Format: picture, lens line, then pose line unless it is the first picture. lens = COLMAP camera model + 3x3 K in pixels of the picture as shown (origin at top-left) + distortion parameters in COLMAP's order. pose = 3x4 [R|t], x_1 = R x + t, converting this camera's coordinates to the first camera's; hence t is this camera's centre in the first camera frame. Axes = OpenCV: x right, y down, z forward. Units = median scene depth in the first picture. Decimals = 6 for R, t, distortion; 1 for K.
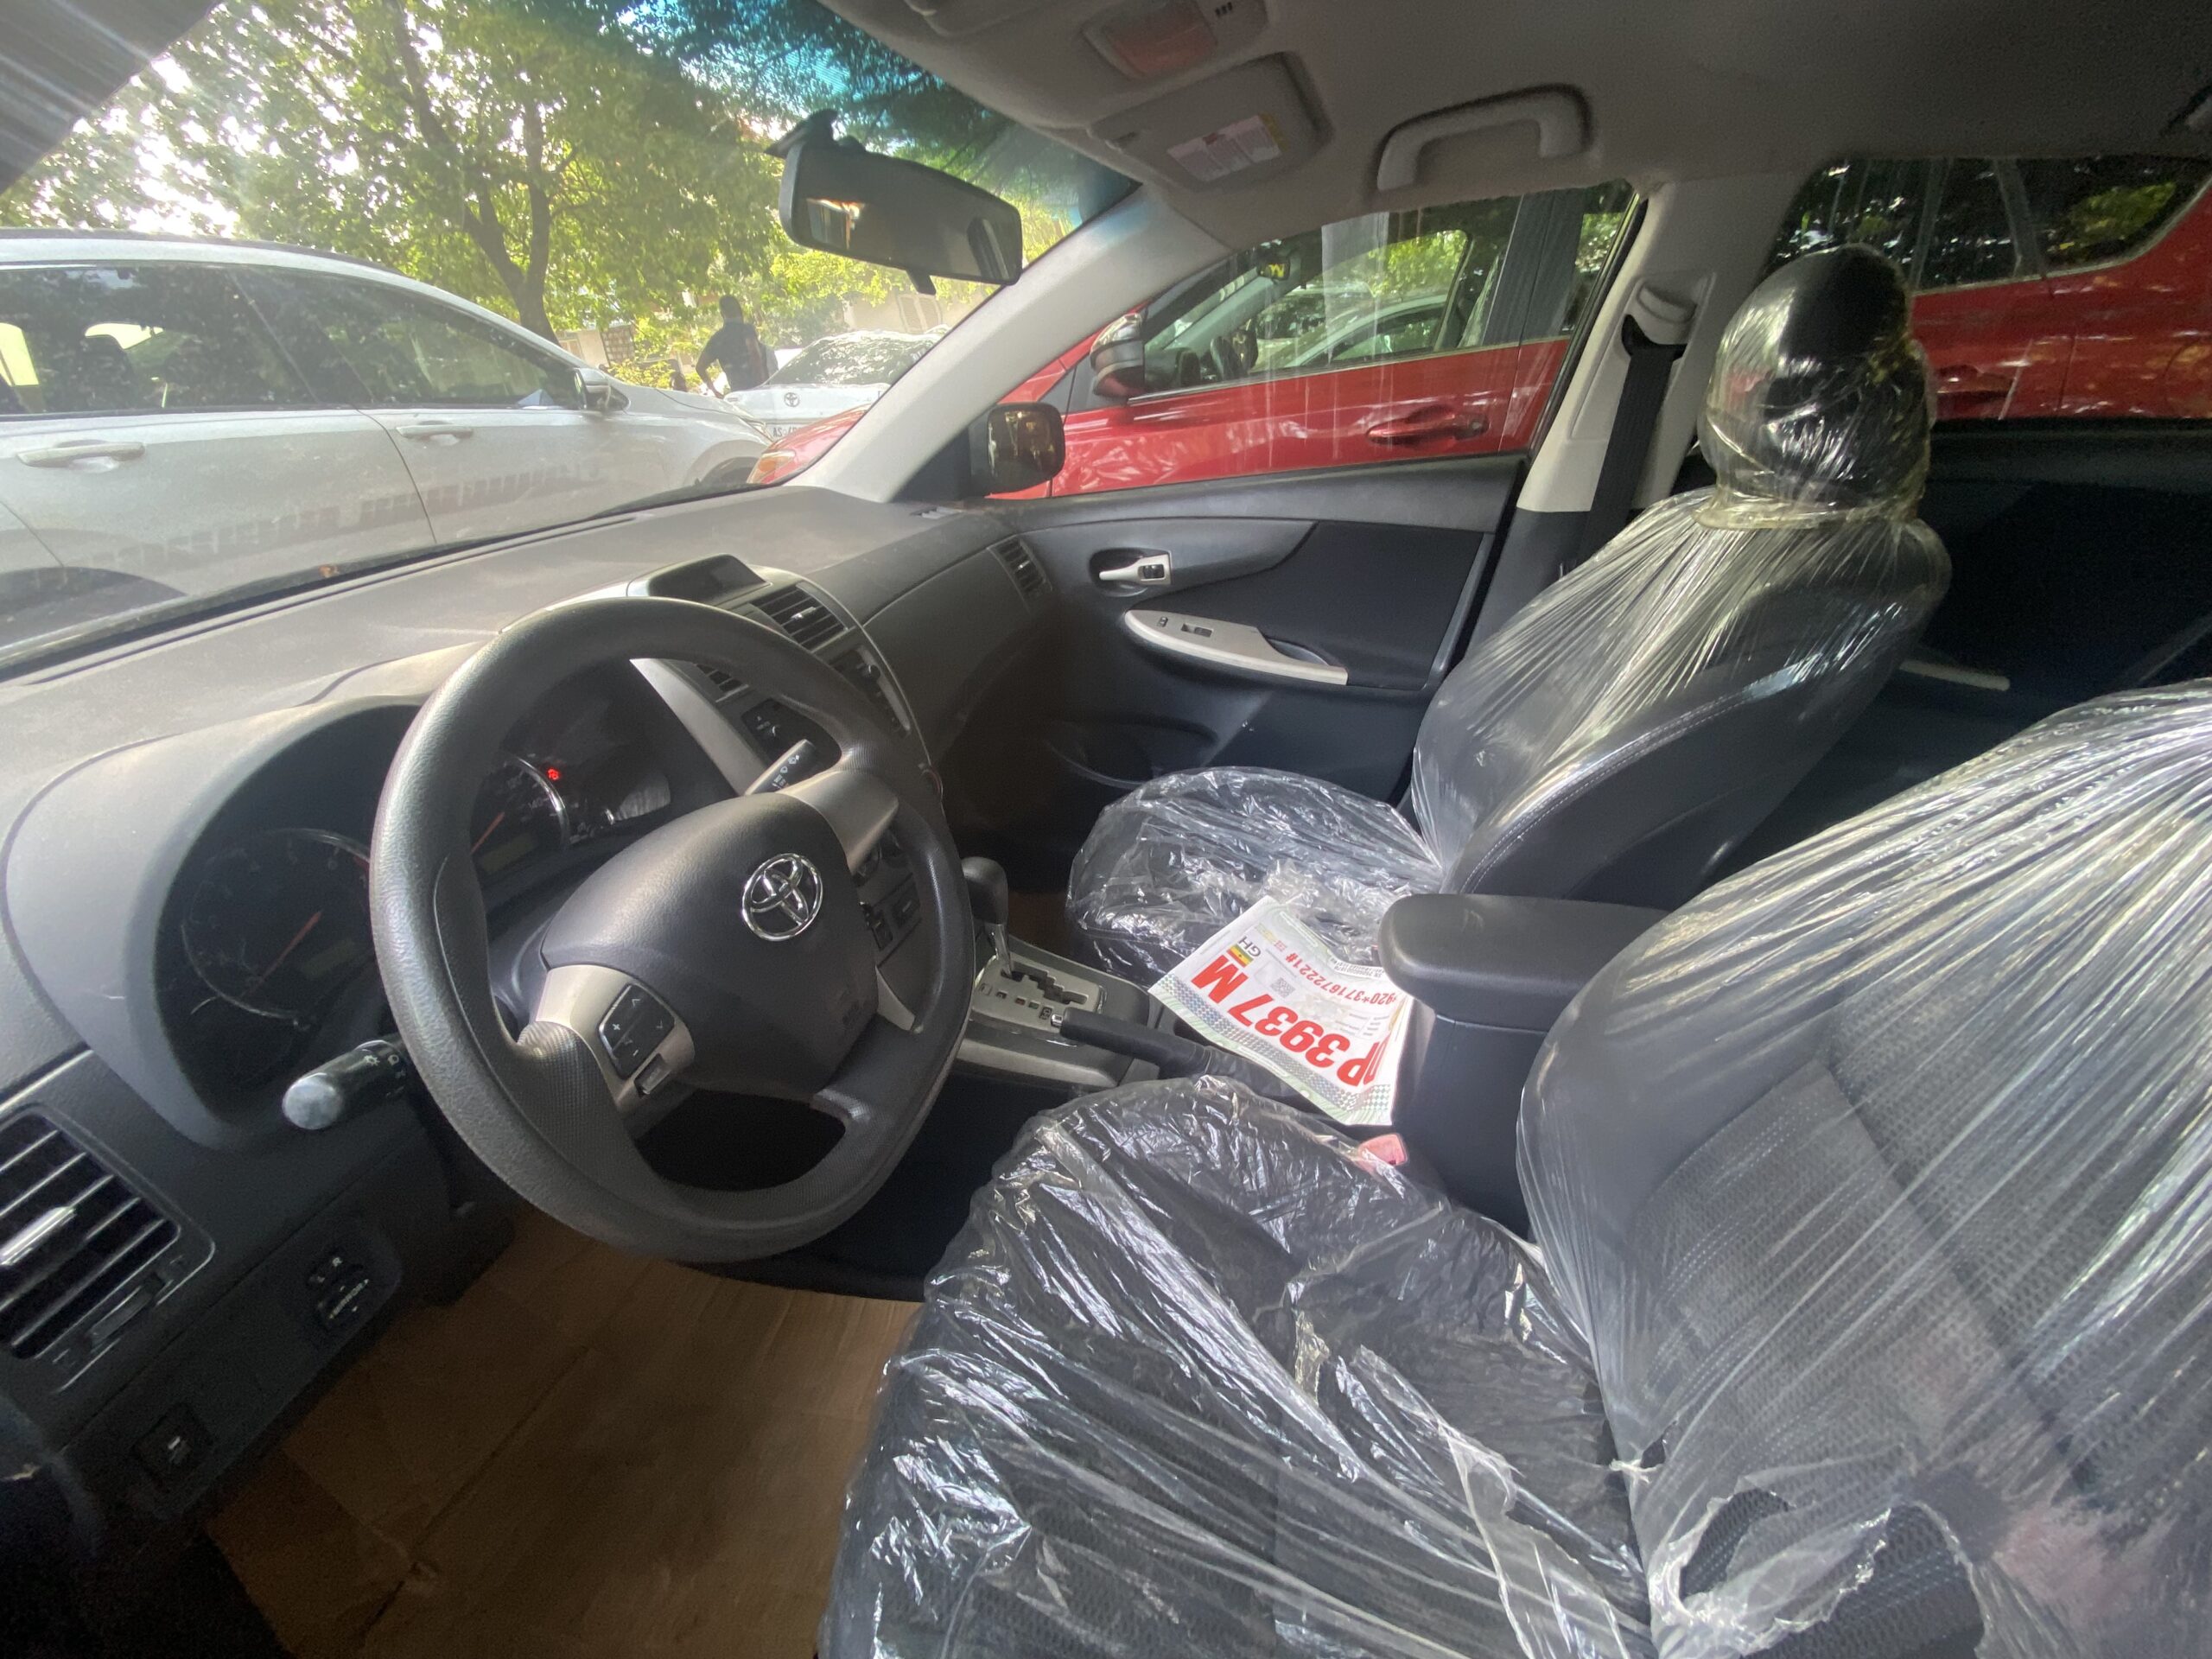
lens RADIAL K [[896.8, 0, 1106.0], [0, 896.8, 829.5], [0, 0, 1]] dist [-0.002404, -0.007745]
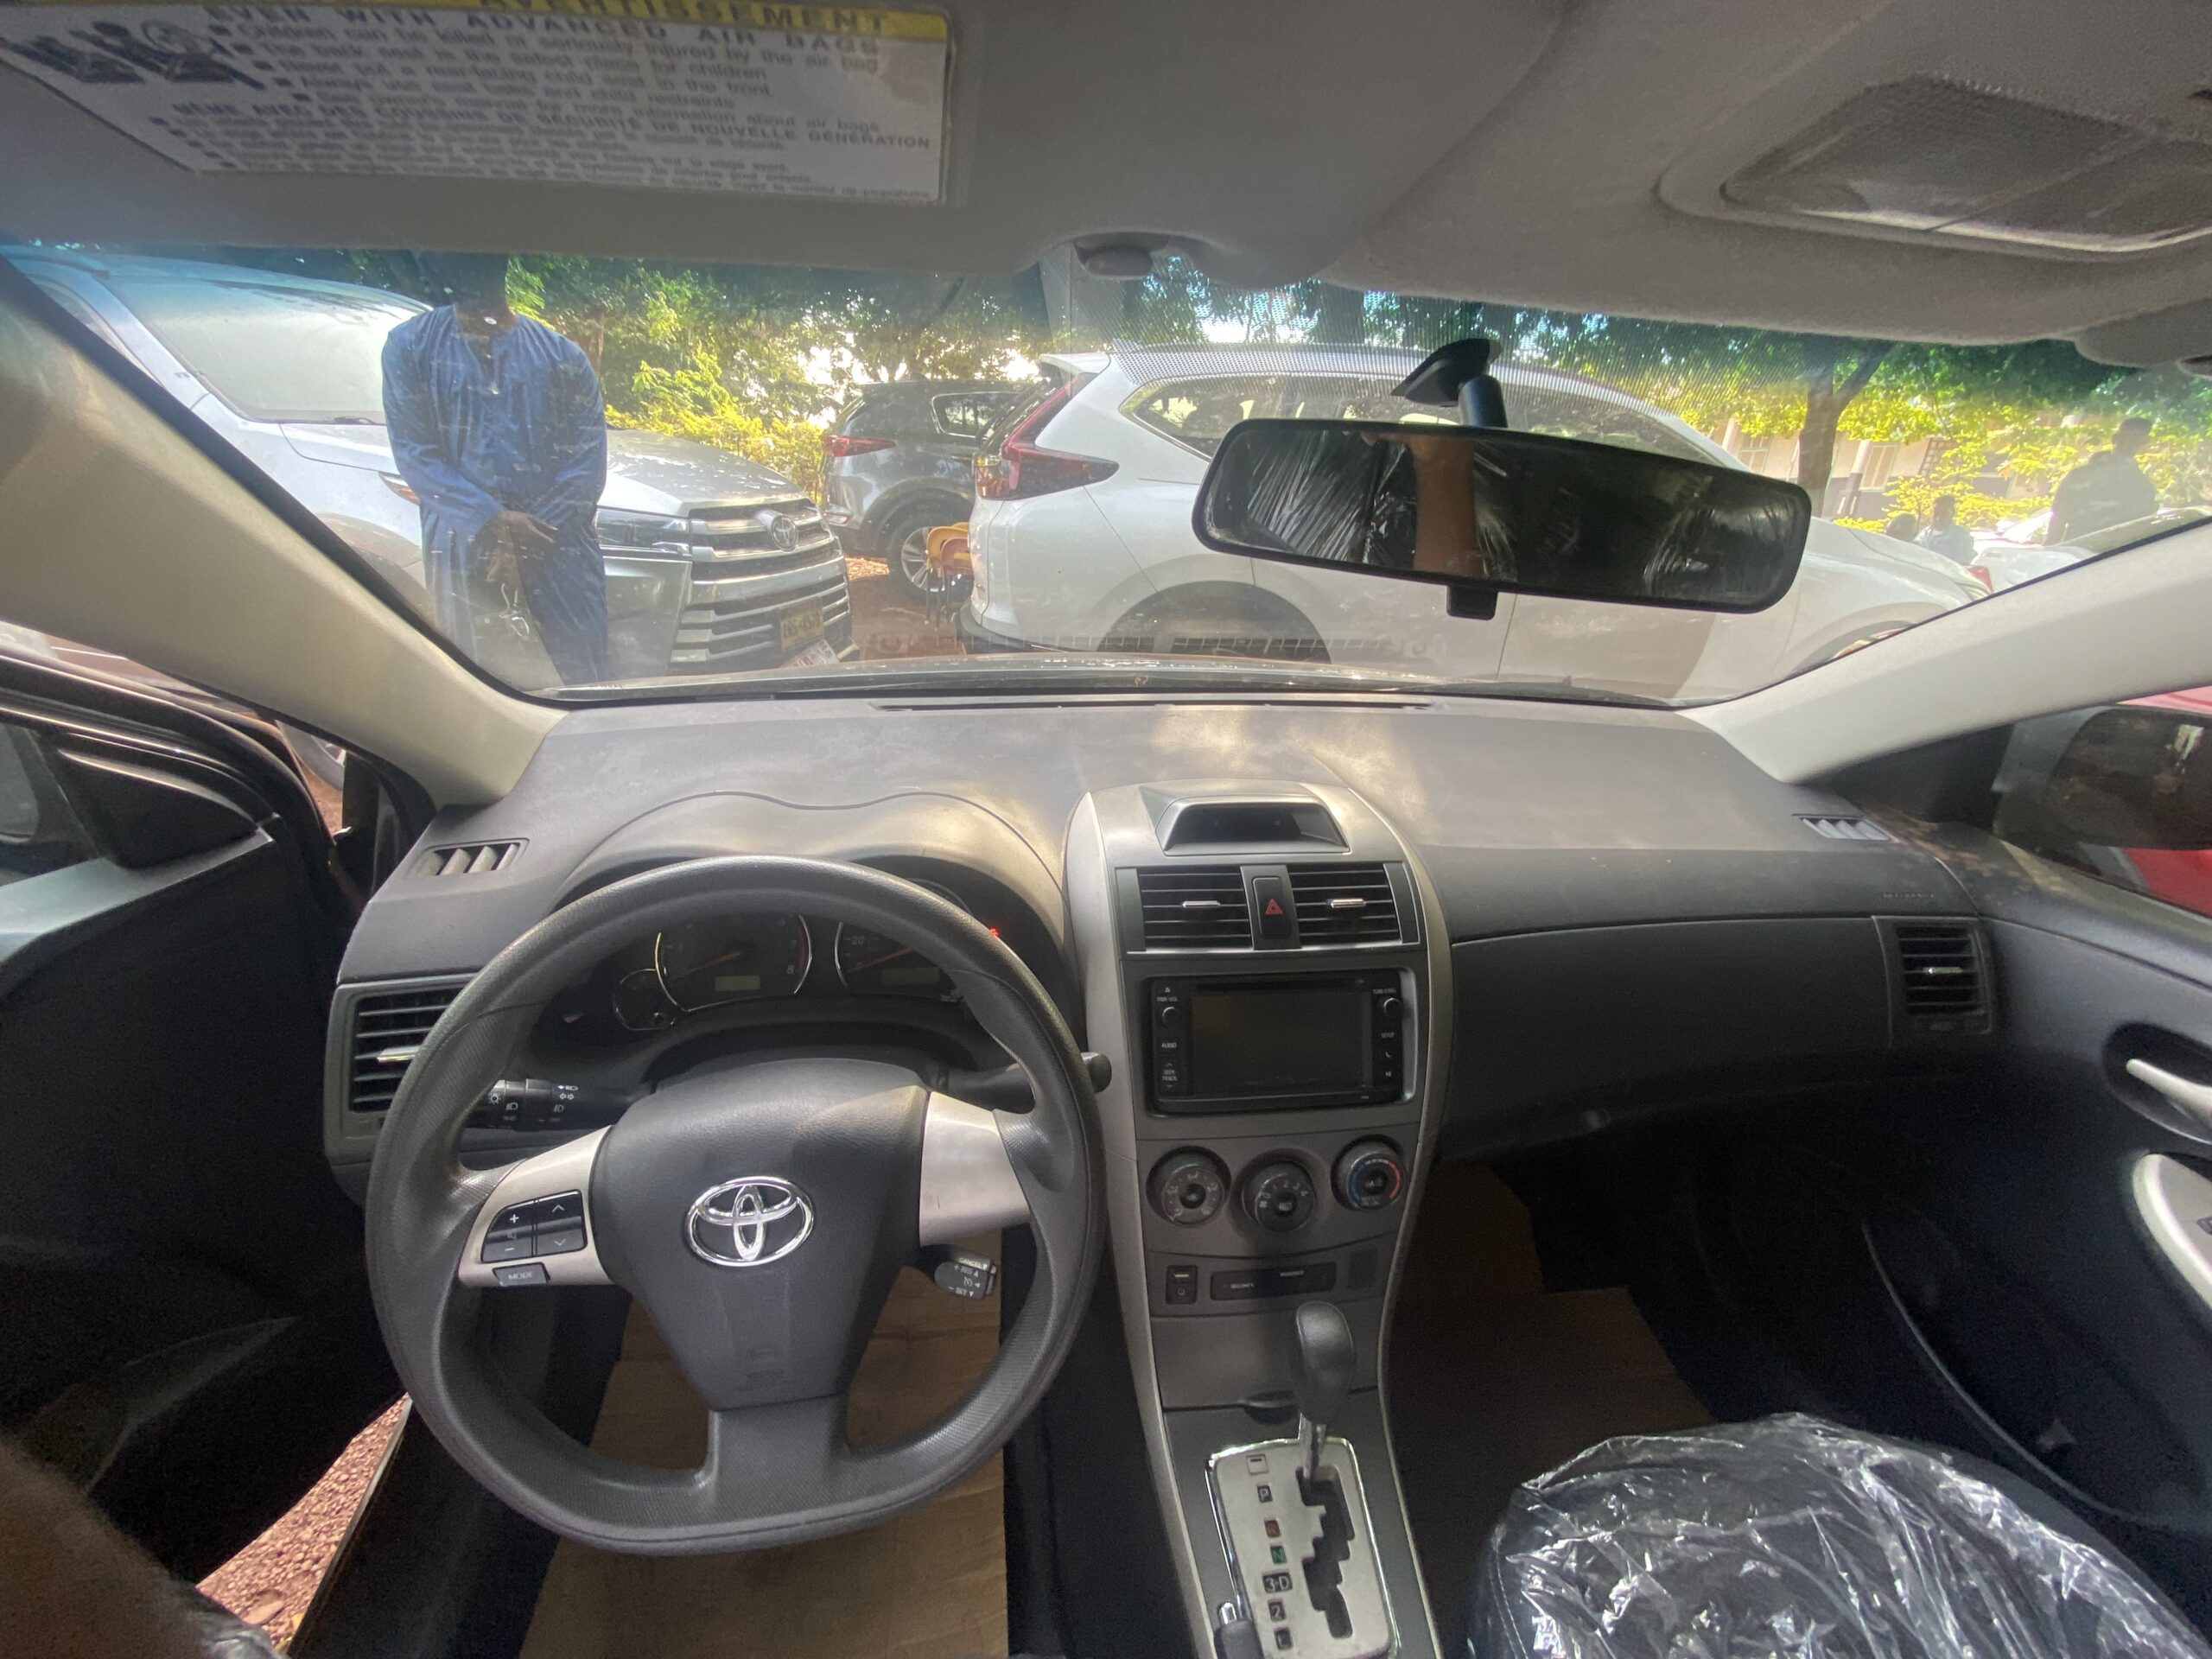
lens RADIAL K [[881.4, 0, 1098.5], [0, 881.4, 826.3], [0, 0, 1]] dist [0.014440, -0.016028]
pose [[0.391746, 0.418143, -0.819568, 0.145988], [-0.491916, 0.847948, 0.197491, -0.267114], [0.777530, 0.325793, 0.537872, 0.299268]]
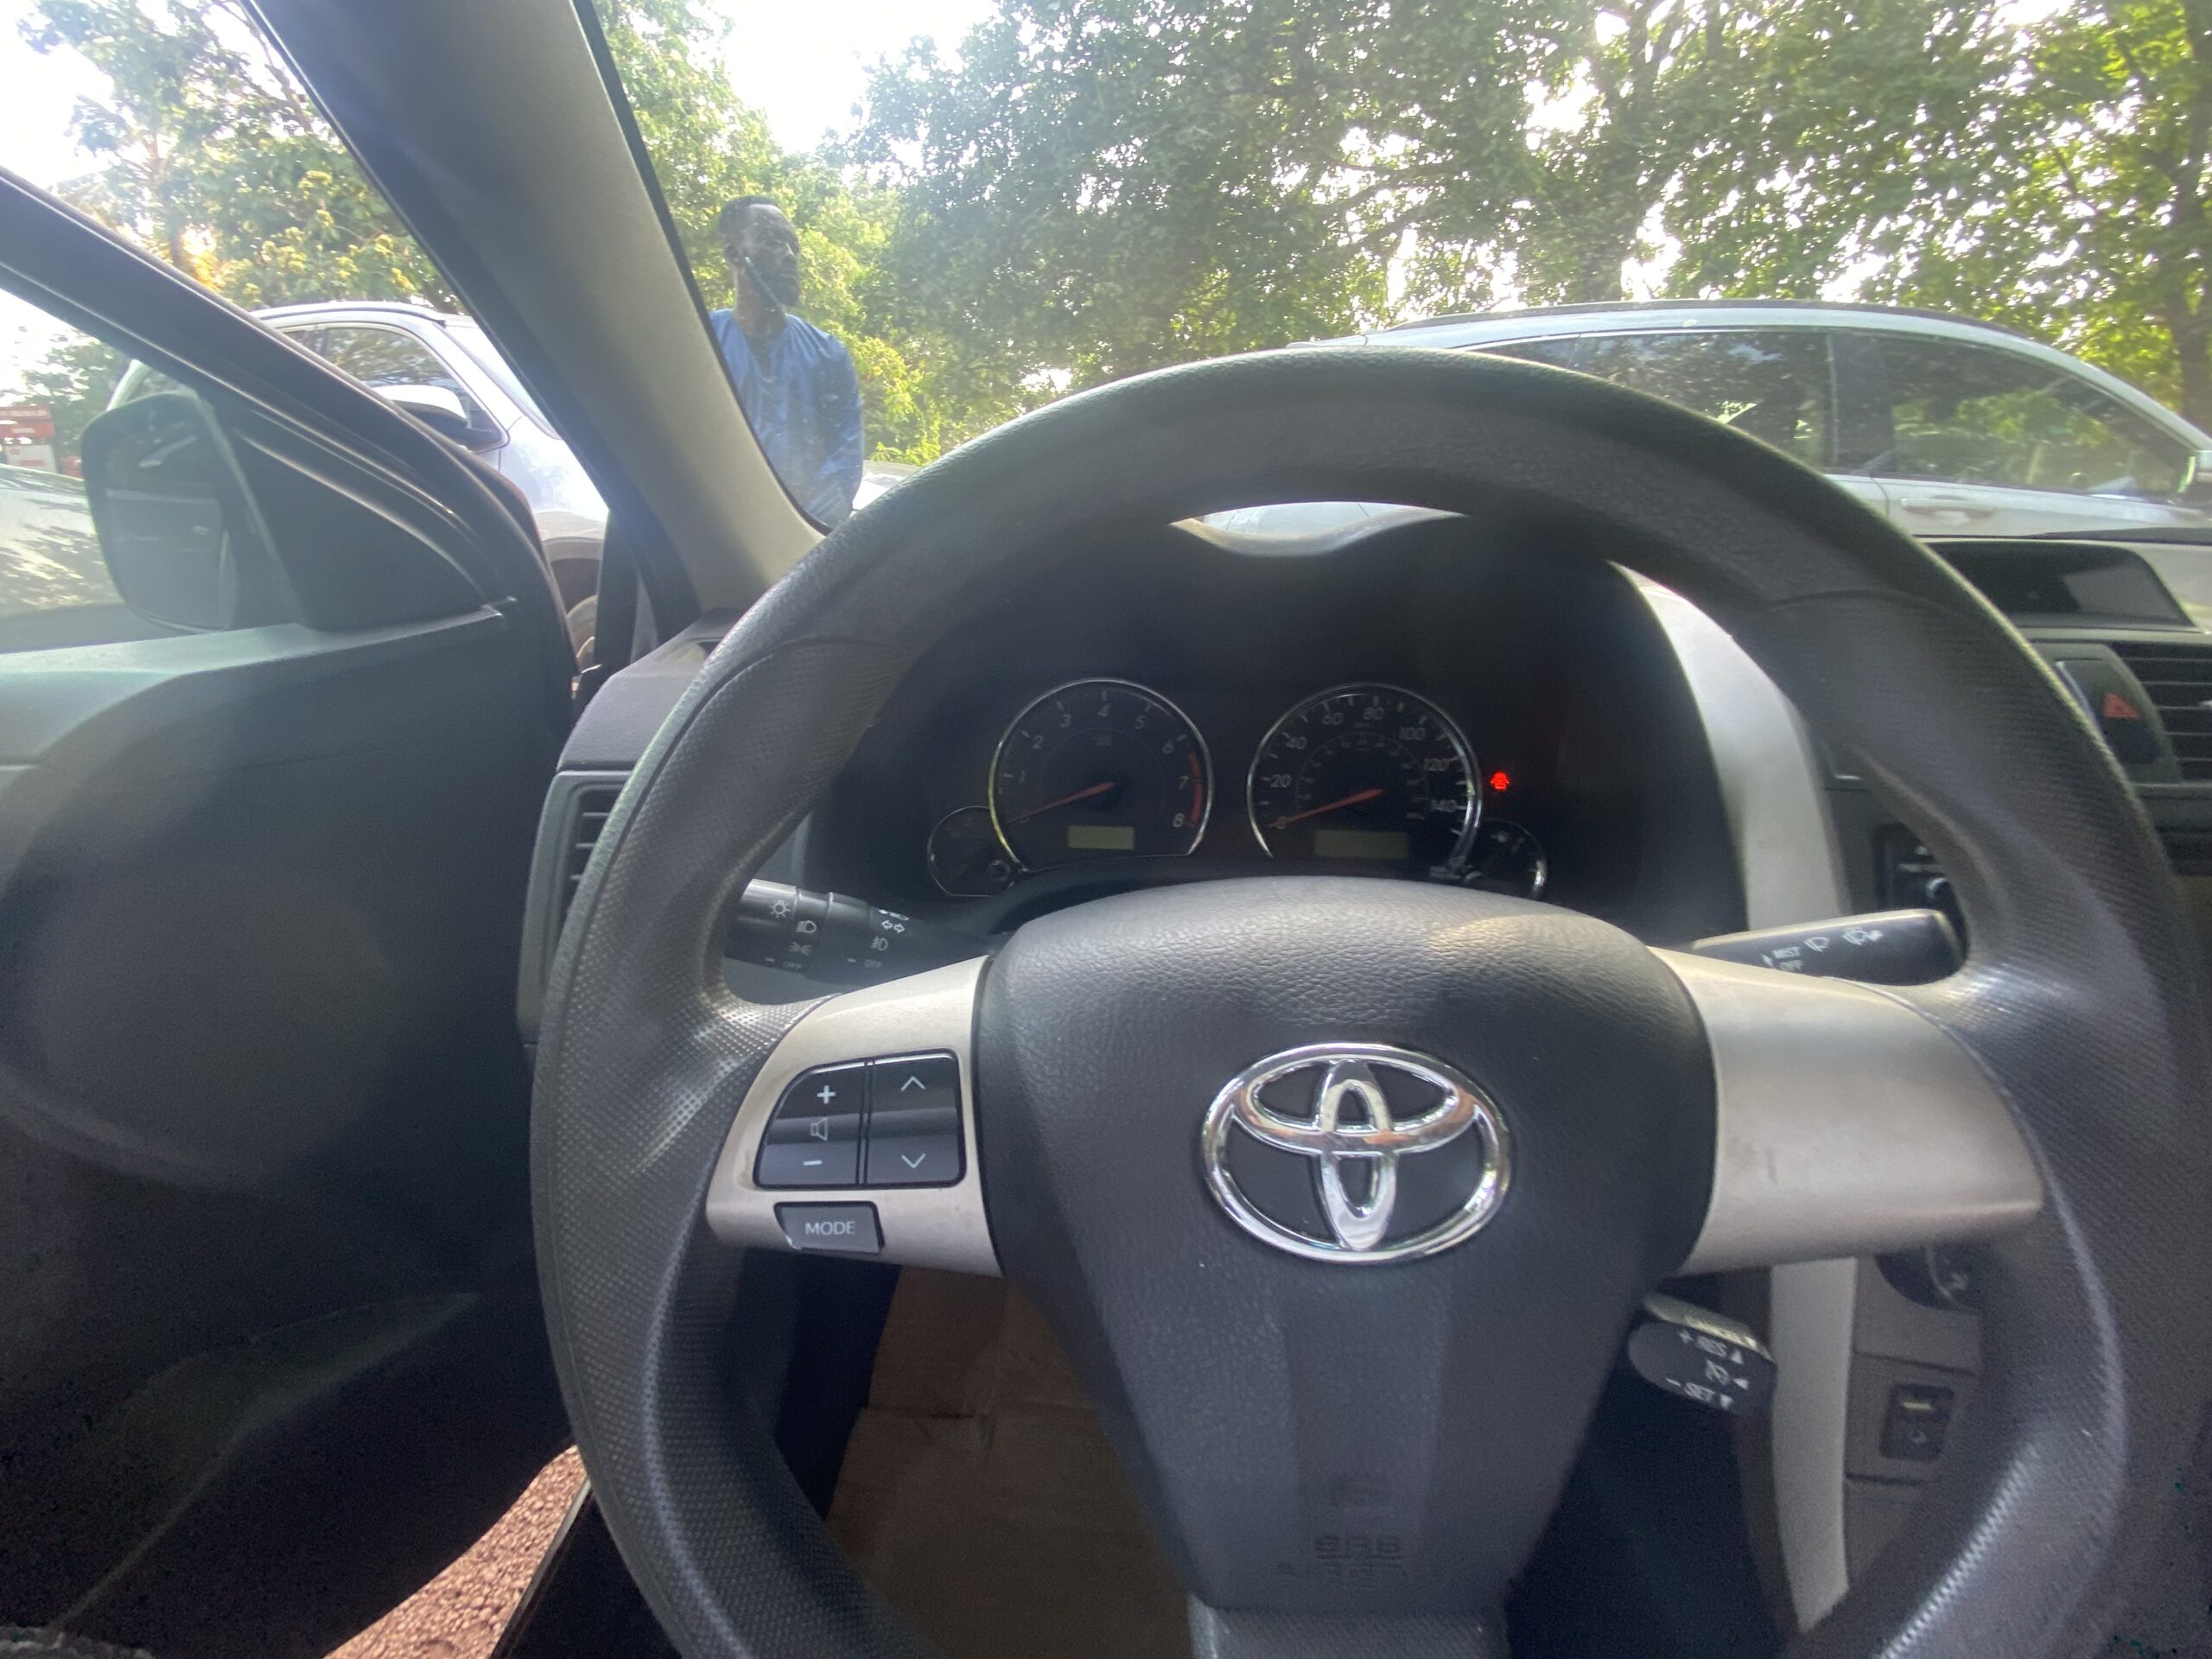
lens RADIAL K [[891.3, 0, 1128.7], [0, 891.3, 820.3], [0, 0, 1]] dist [0.019263, -0.017018]
pose [[0.219625, 0.366792, -0.904007, -0.046385], [-0.477516, 0.848459, 0.228243, -0.034242], [0.850731, 0.381550, 0.361492, 0.330786]]
